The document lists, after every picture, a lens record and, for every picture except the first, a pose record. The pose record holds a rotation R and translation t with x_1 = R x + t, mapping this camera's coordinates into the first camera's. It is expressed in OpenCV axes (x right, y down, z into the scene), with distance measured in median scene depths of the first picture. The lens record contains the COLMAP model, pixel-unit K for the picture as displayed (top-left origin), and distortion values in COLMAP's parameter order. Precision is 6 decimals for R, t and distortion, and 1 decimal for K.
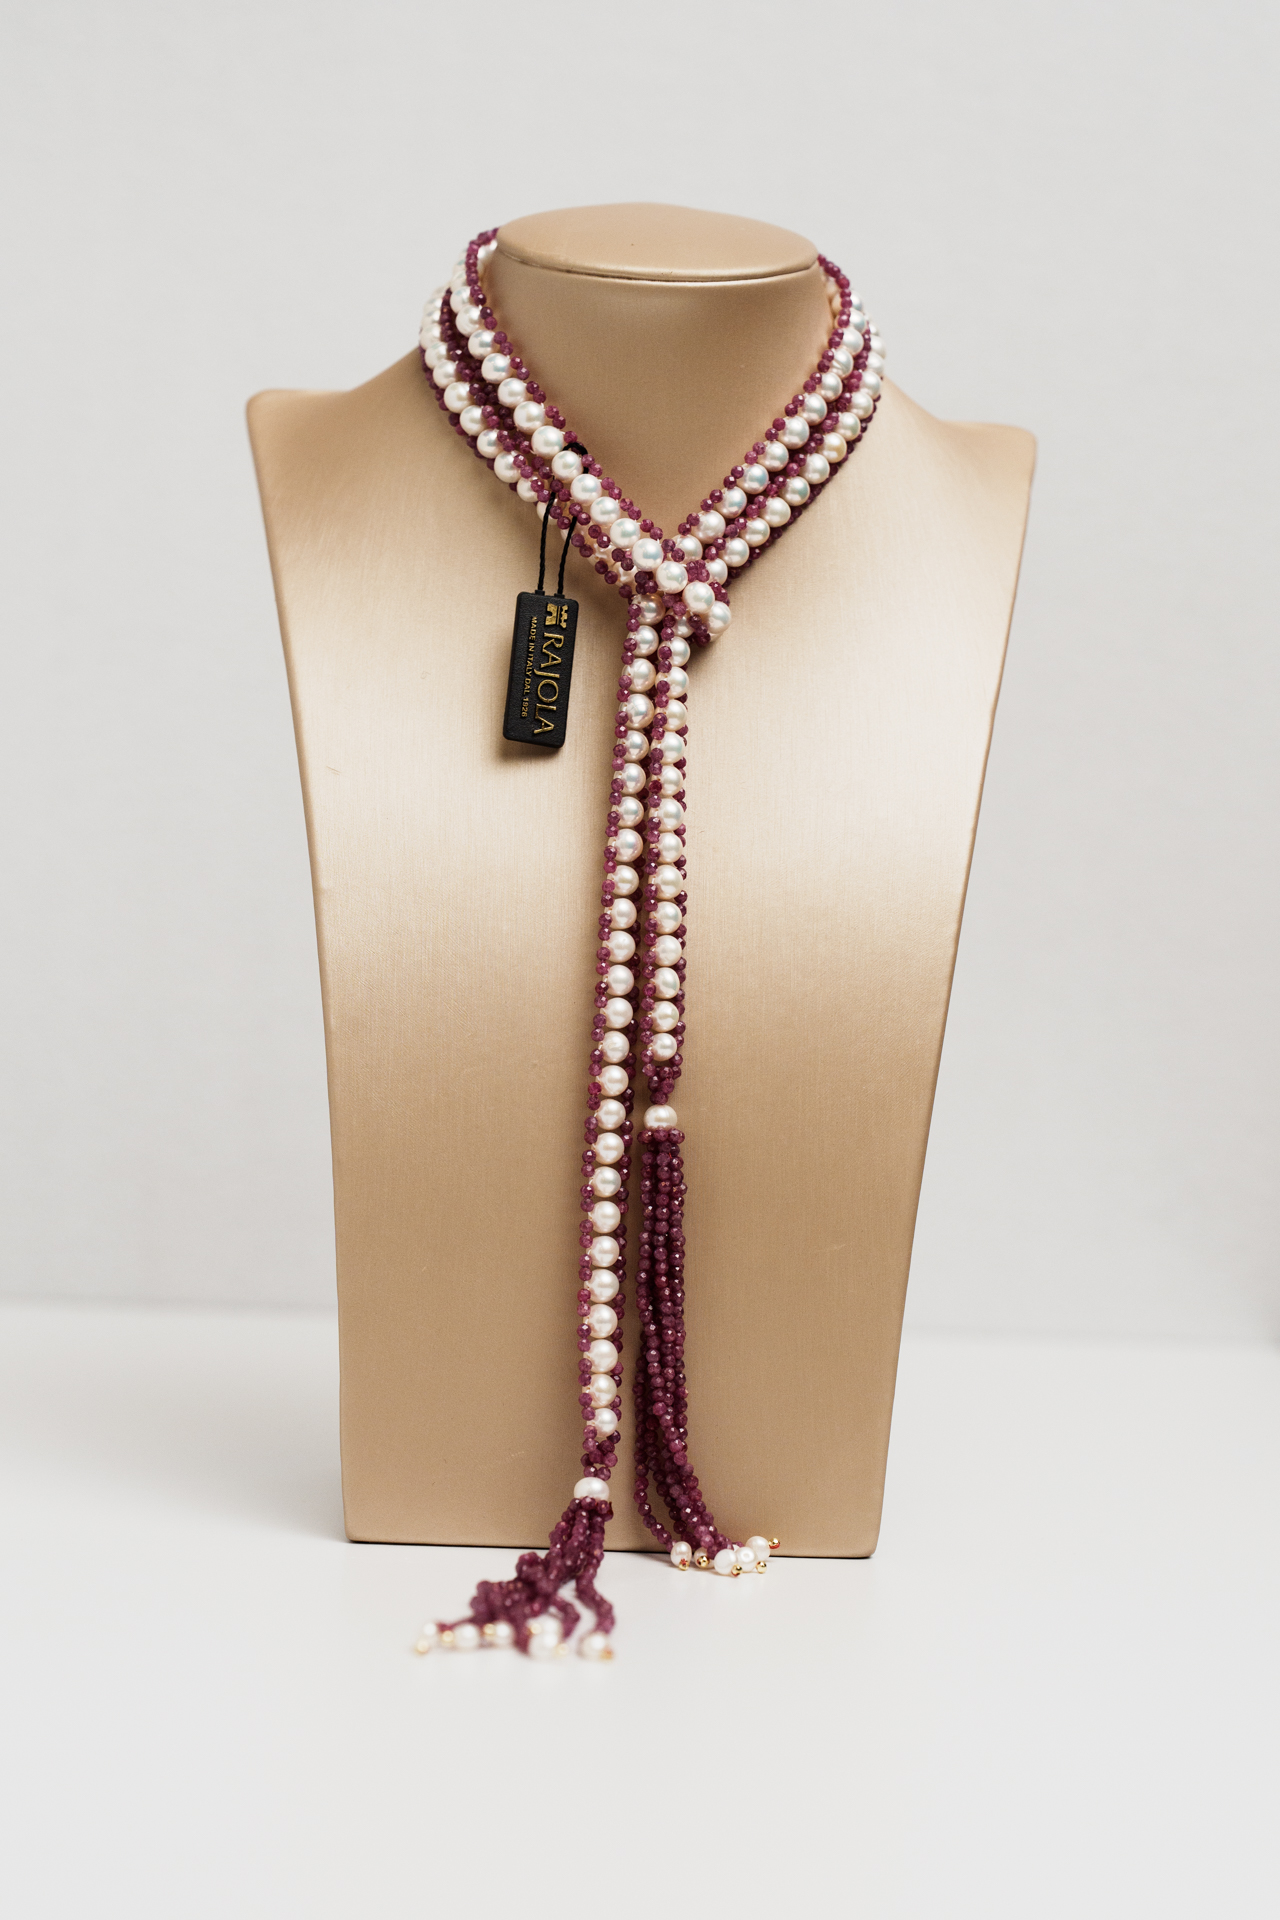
lens RADIAL K [[3366.9, 0, 678.5], [0, 3366.9, 975.2], [0, 0, 1]] dist [0.021881, -0.038129]
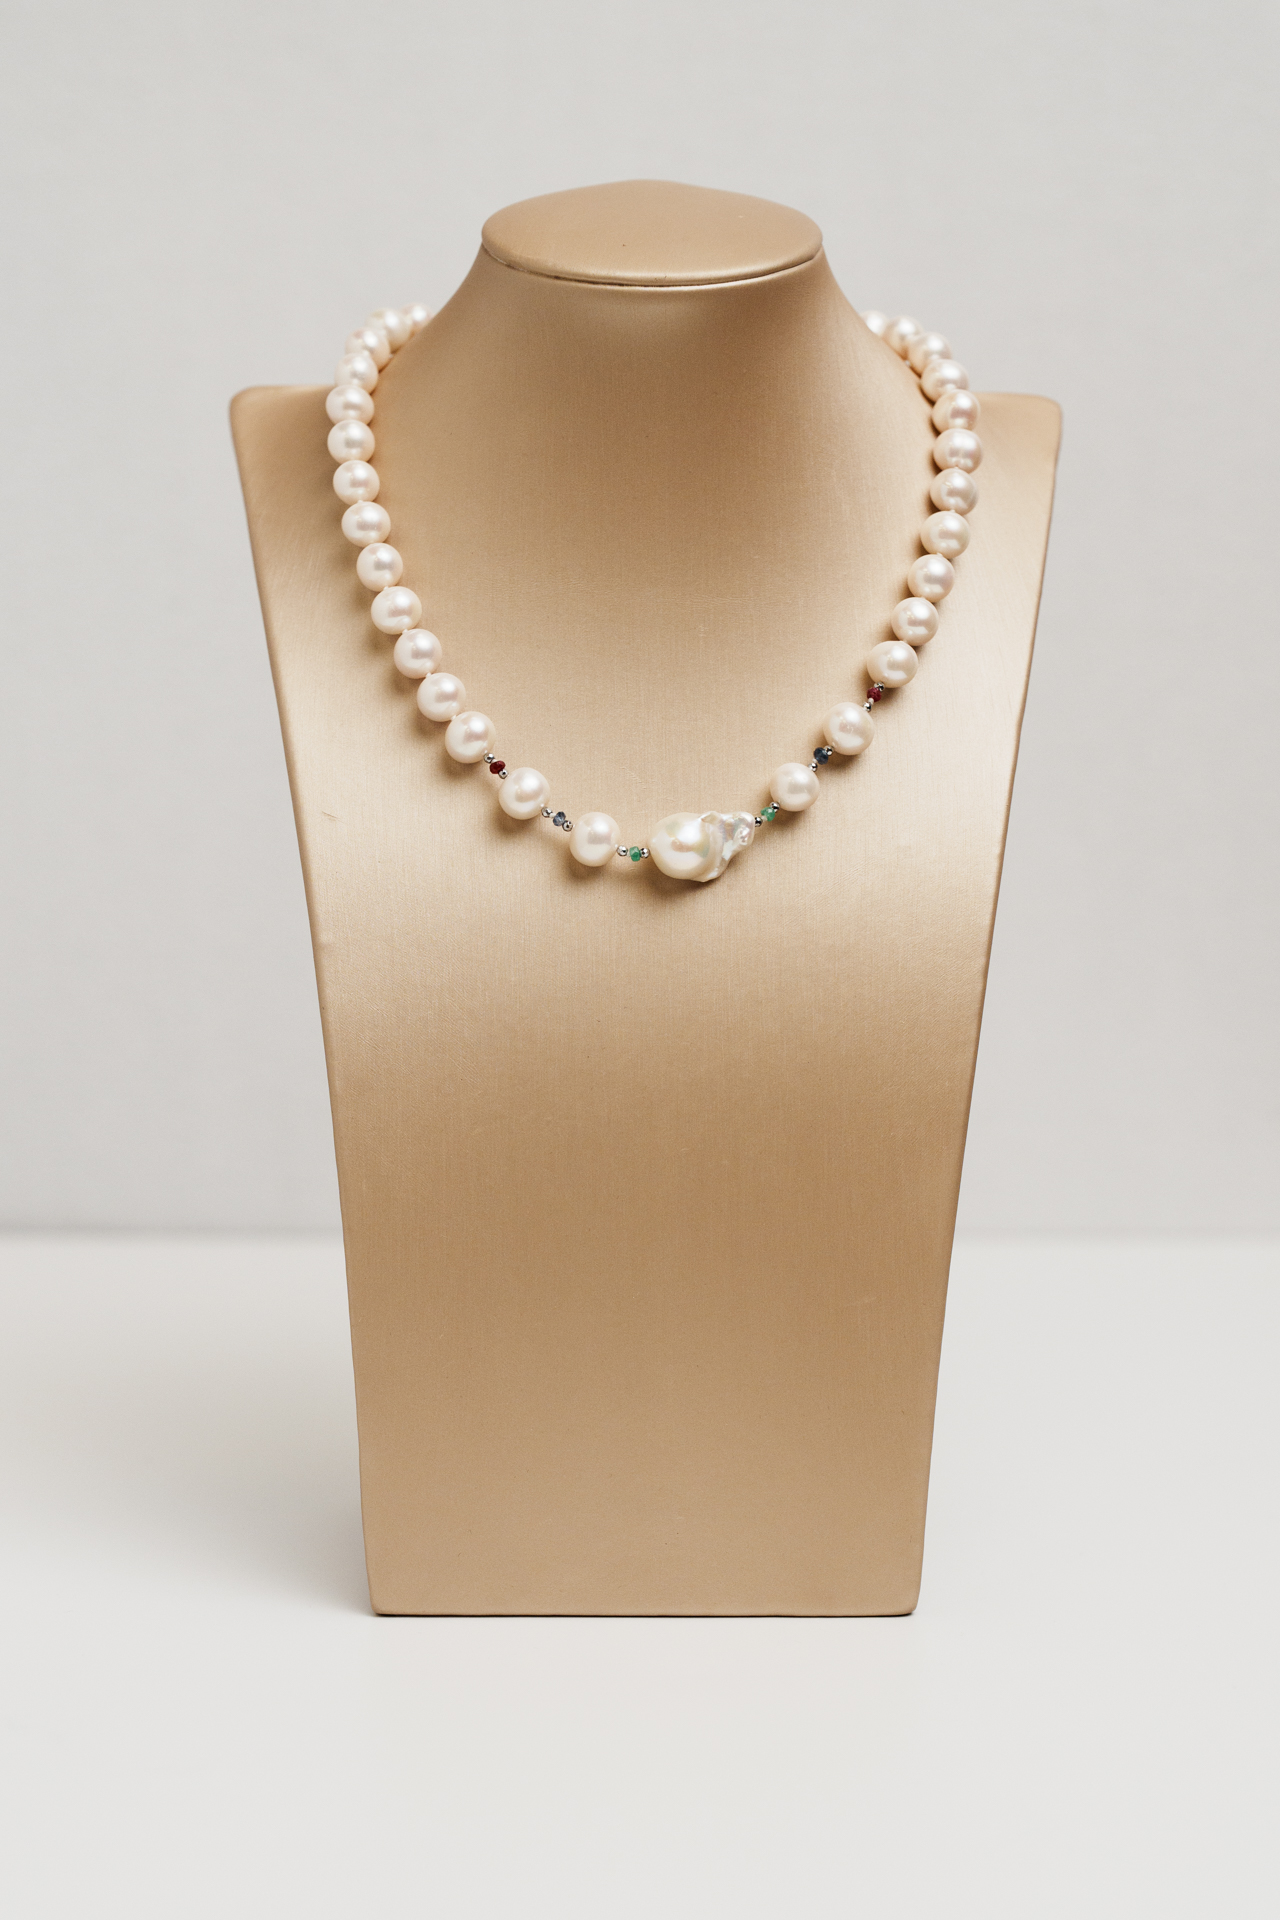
lens RADIAL K [[3366.9, 0, 678.5], [0, 3366.9, 975.2], [0, 0, 1]] dist [0.021881, -0.038129]
pose [[0.999253, -0.029832, -0.024571, 0.018850], [0.031731, 0.996215, 0.080921, -0.089716], [0.022064, -0.081640, 0.996418, 0.043839]]
